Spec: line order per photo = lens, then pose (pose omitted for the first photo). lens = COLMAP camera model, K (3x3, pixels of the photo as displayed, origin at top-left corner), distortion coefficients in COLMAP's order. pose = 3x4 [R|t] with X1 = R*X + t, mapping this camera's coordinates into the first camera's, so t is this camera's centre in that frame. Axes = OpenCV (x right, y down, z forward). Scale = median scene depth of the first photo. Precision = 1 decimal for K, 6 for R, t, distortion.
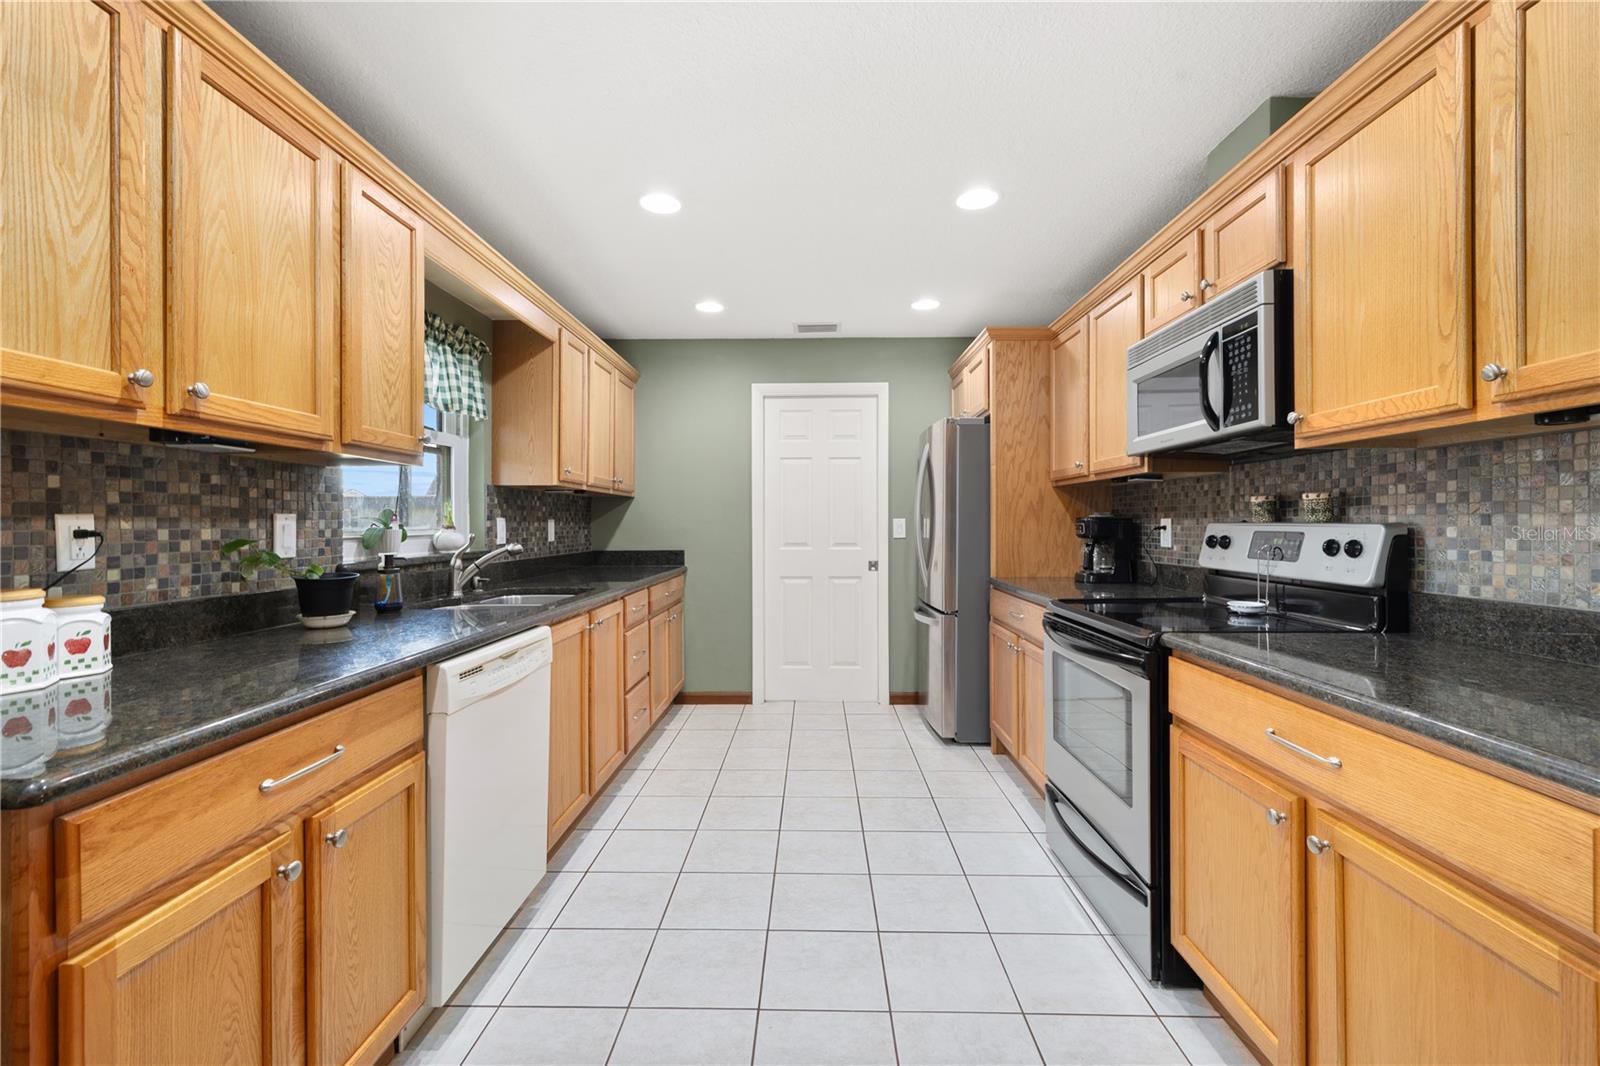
lens RADIAL K [[676.0, 0, 799.8], [0, 676.0, 522.7], [0, 0, 1]] dist [0.001383, -0.000258]
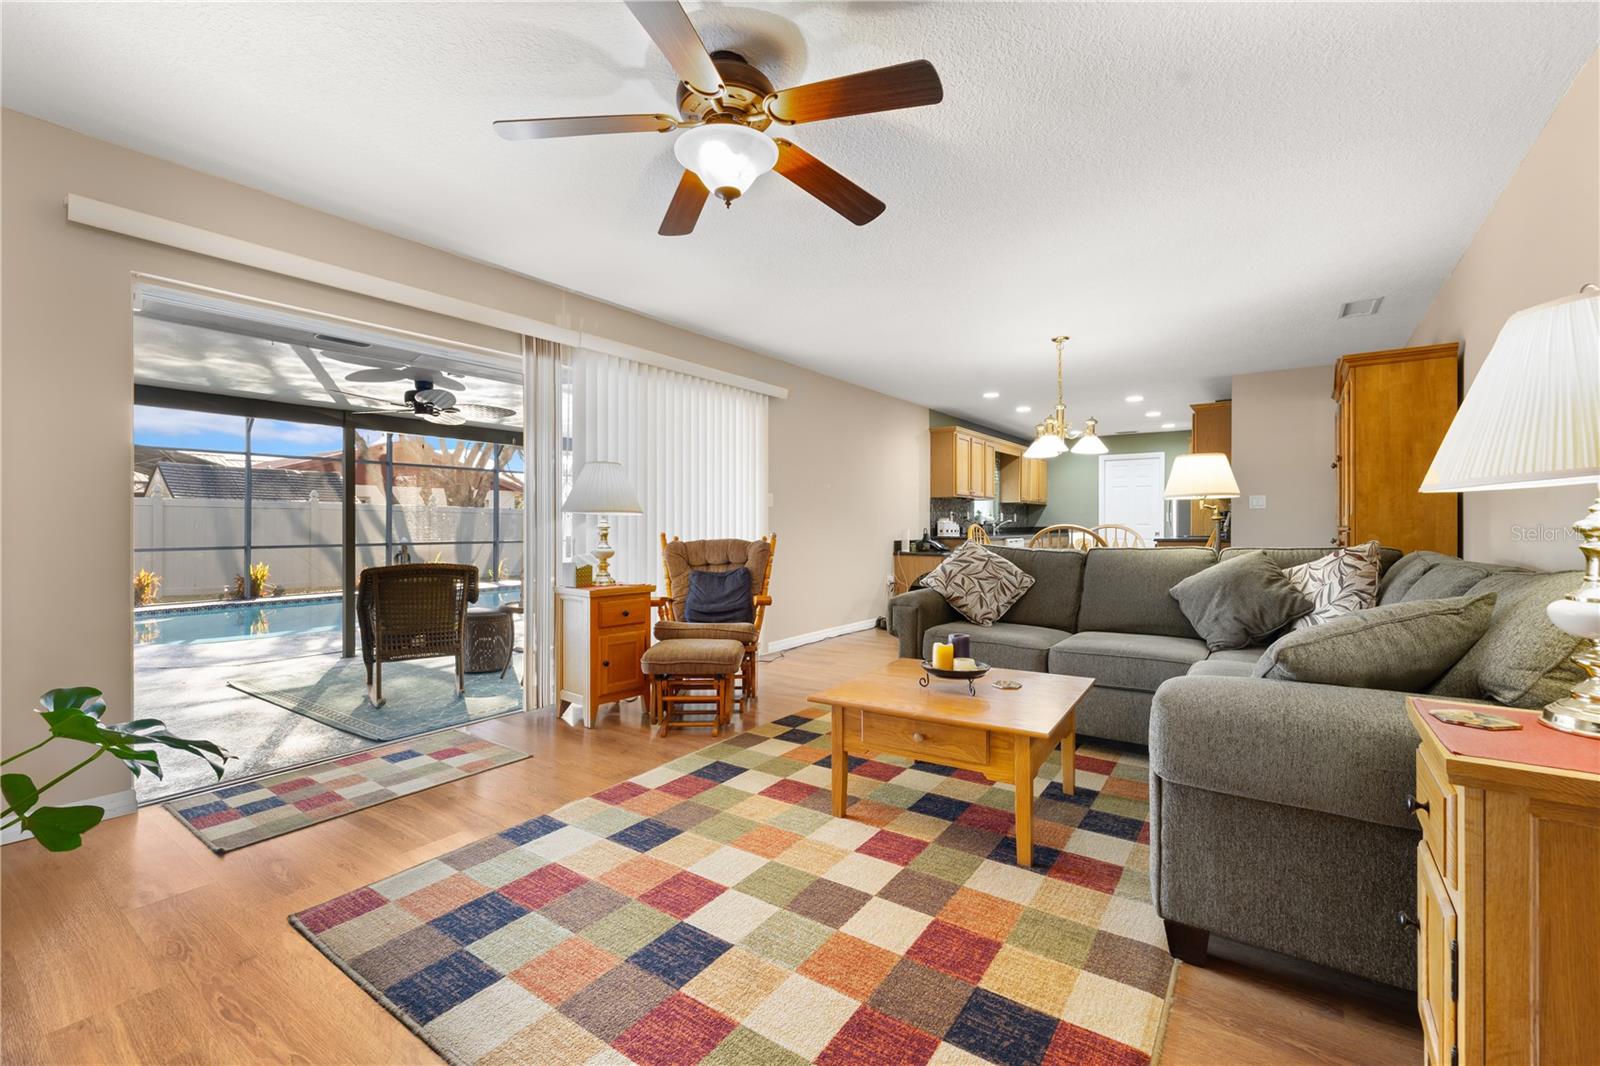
lens RADIAL K [[676.0, 0, 799.8], [0, 676.0, 522.7], [0, 0, 1]] dist [0.001383, -0.000258]
pose [[0.828779, -0.001026, -0.559574, 0.868252], [0.000902, 0.999999, -0.000497, 0.062846], [0.559575, -0.000093, 0.828780, -3.449288]]
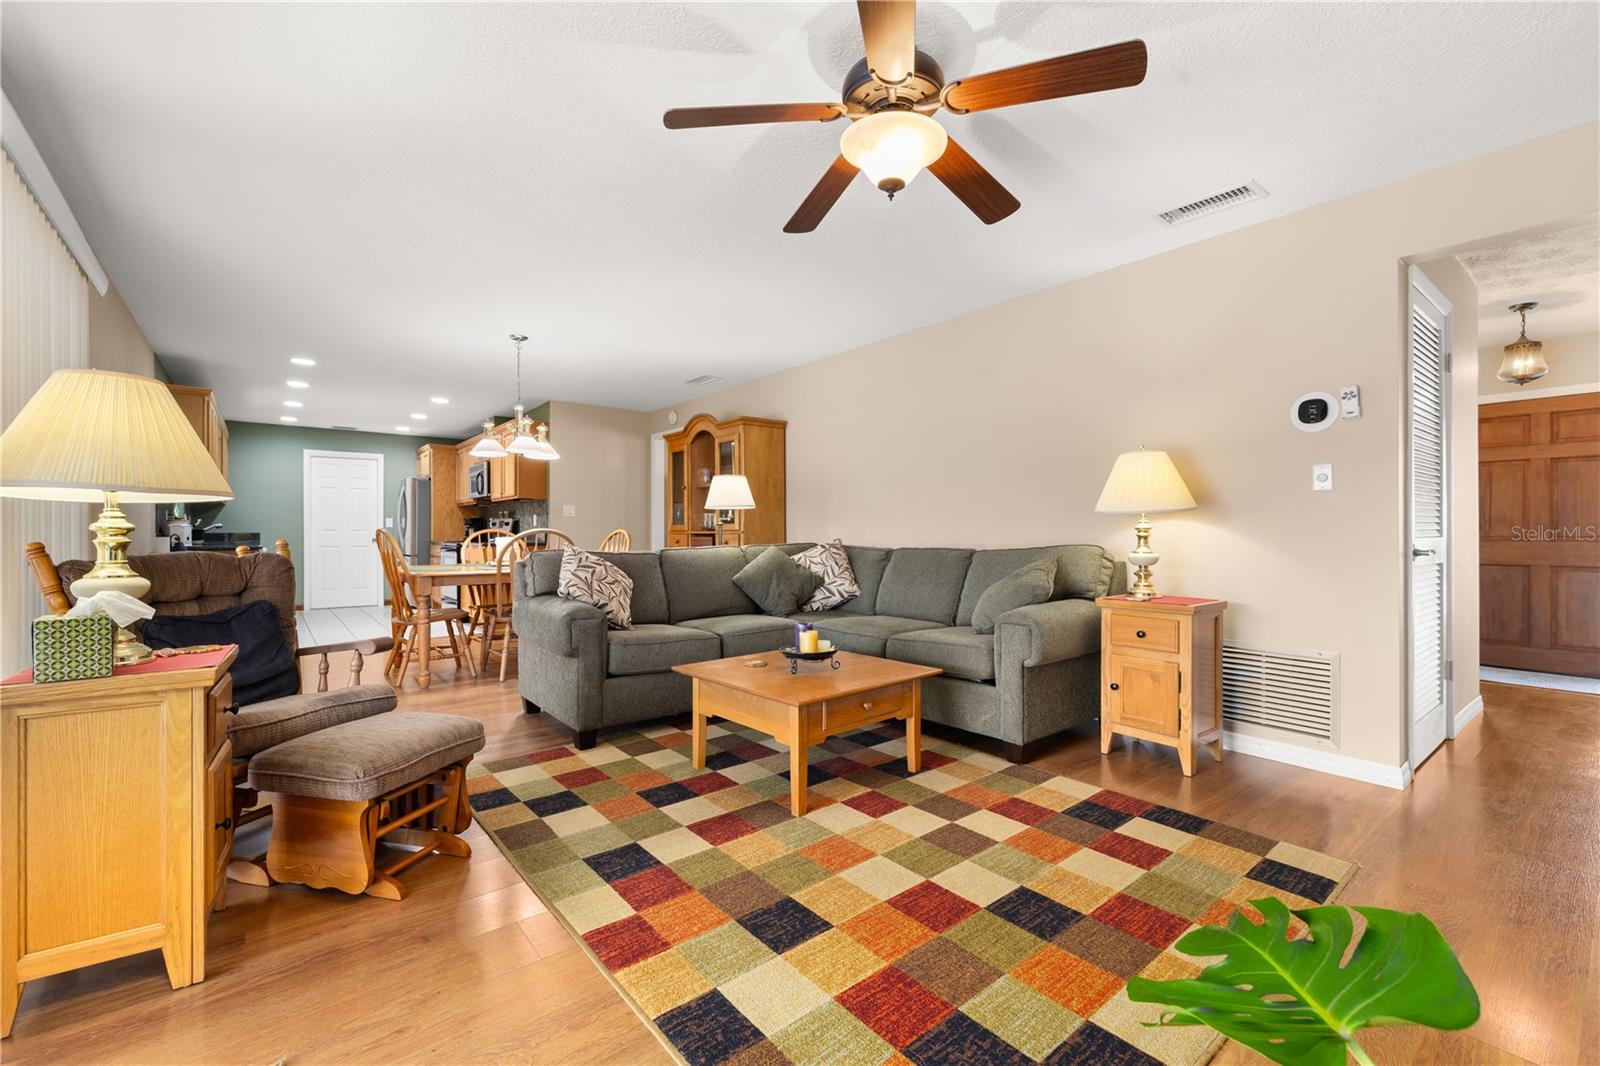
lens RADIAL K [[673.1, 0, 803.2], [0, 673.1, 529.6], [0, 0, 1]] dist [-0.001038, -0.000160]
pose [[0.763278, 0.003206, 0.646062, -0.518404], [-0.001857, 0.999994, -0.002768, 0.076221], [-0.646068, 0.000913, 0.763280, -3.338307]]
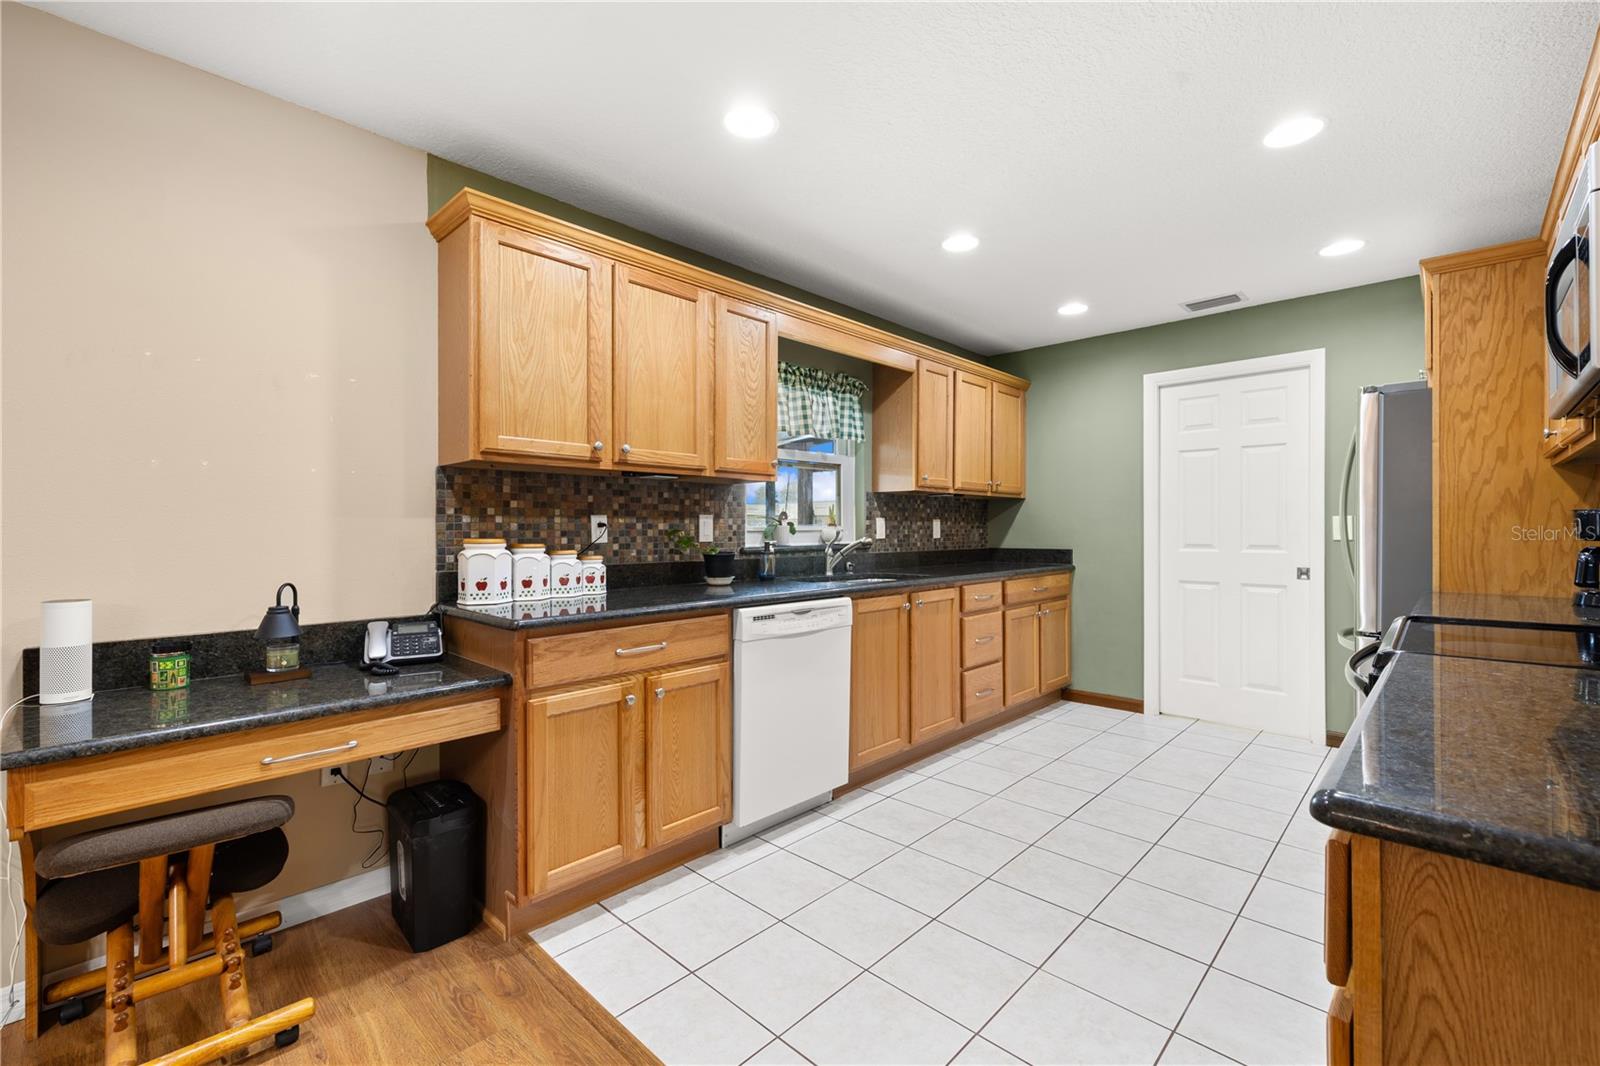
lens RADIAL K [[673.1, 0, 803.2], [0, 673.1, 529.6], [0, 0, 1]] dist [-0.001038, -0.000160]
pose [[0.737712, 0.002832, -0.675110, 0.486377], [0.000095, 0.999991, 0.004299, 0.014904], [0.675116, -0.003236, 0.737705, -0.037038]]
